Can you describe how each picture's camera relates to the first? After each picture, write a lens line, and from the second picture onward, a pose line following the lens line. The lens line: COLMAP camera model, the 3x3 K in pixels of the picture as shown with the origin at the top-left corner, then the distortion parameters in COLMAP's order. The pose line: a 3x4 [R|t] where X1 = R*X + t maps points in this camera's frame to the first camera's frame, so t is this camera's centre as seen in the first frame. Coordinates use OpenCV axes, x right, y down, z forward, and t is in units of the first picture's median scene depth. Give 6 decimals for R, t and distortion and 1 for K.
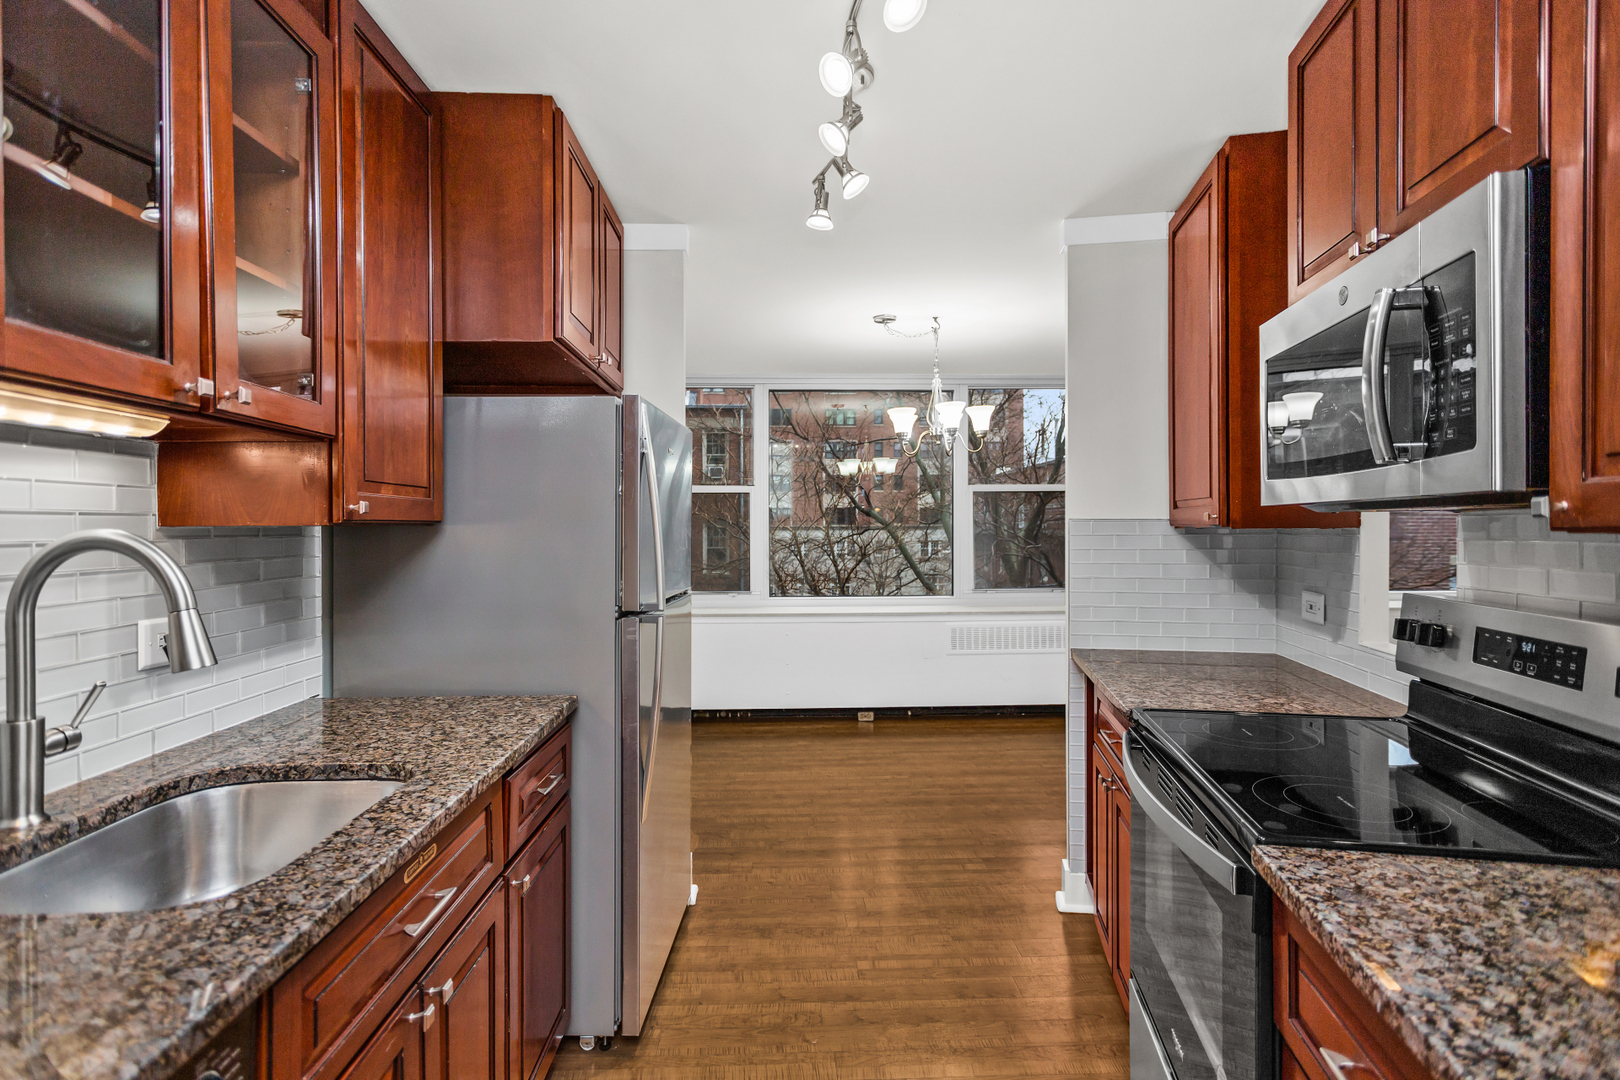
lens RADIAL K [[776.4, 0, 813.7], [0, 776.4, 544.7], [0, 0, 1]] dist [0.001912, 0.001876]
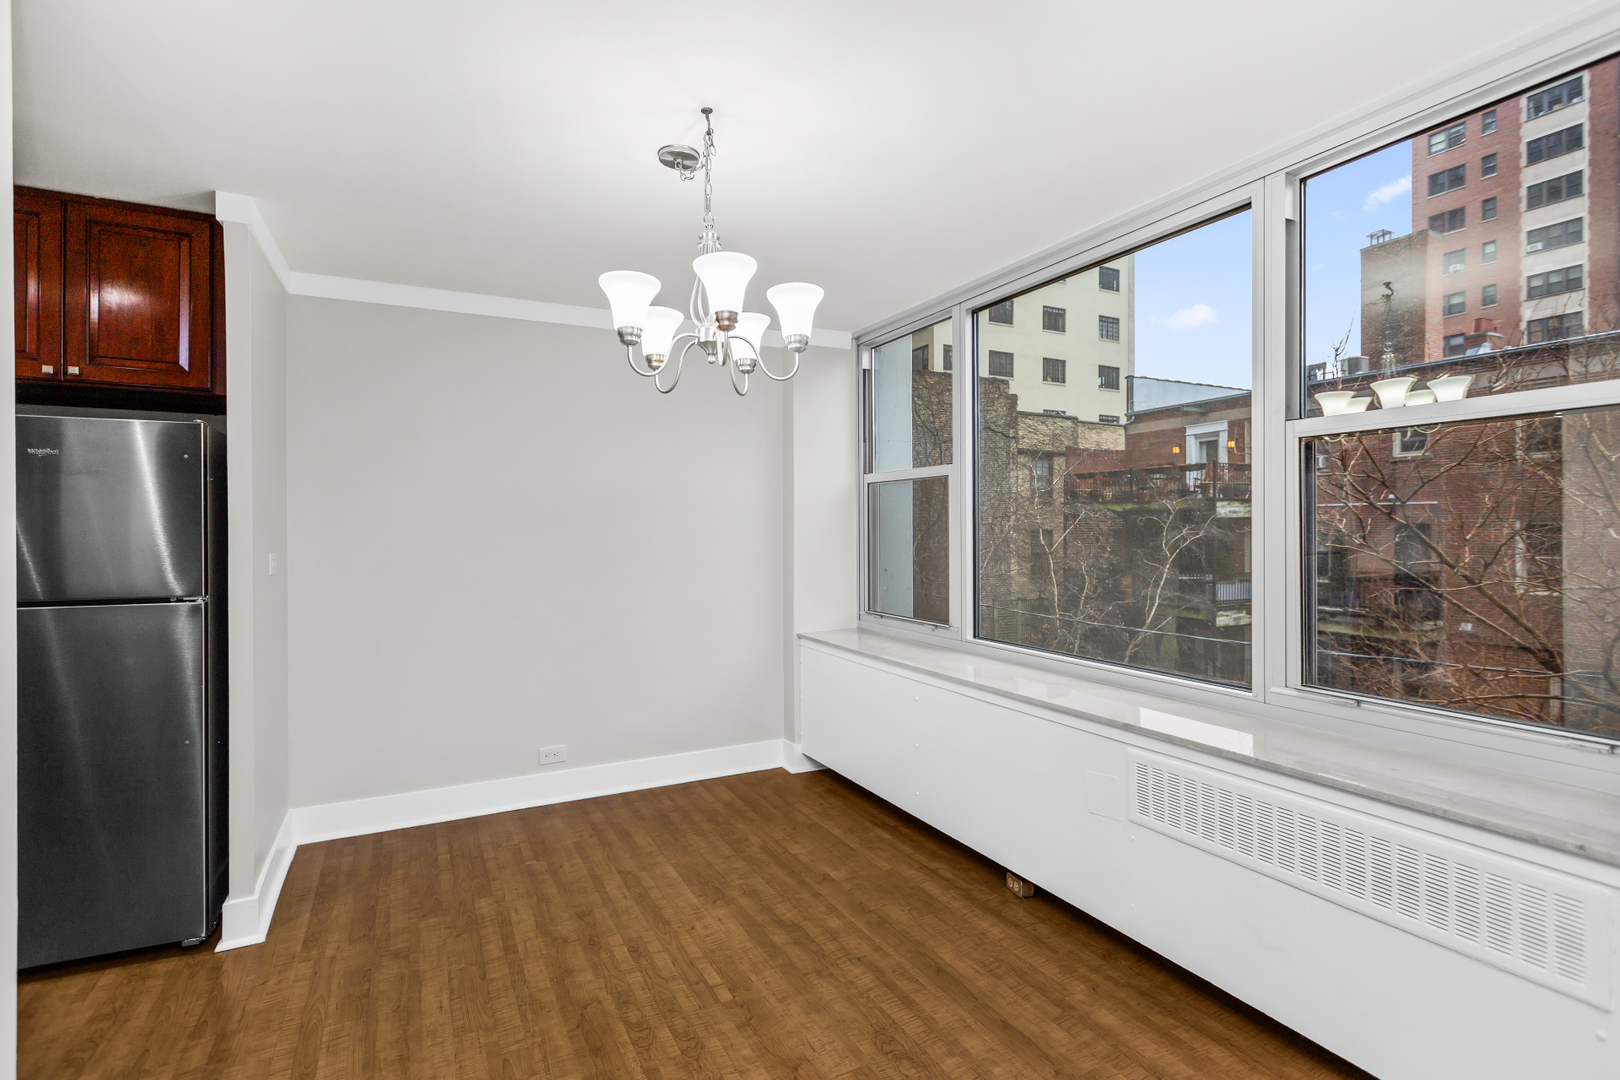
lens RADIAL K [[776.4, 0, 800.1], [0, 776.4, 523.8], [0, 0, 1]] dist [0.001912, 0.001876]
pose [[0.398112, -0.004533, -0.917326, 0.497860], [-0.006062, 0.999953, -0.007572, -0.021048], [0.917317, 0.008576, 0.398066, 0.648274]]
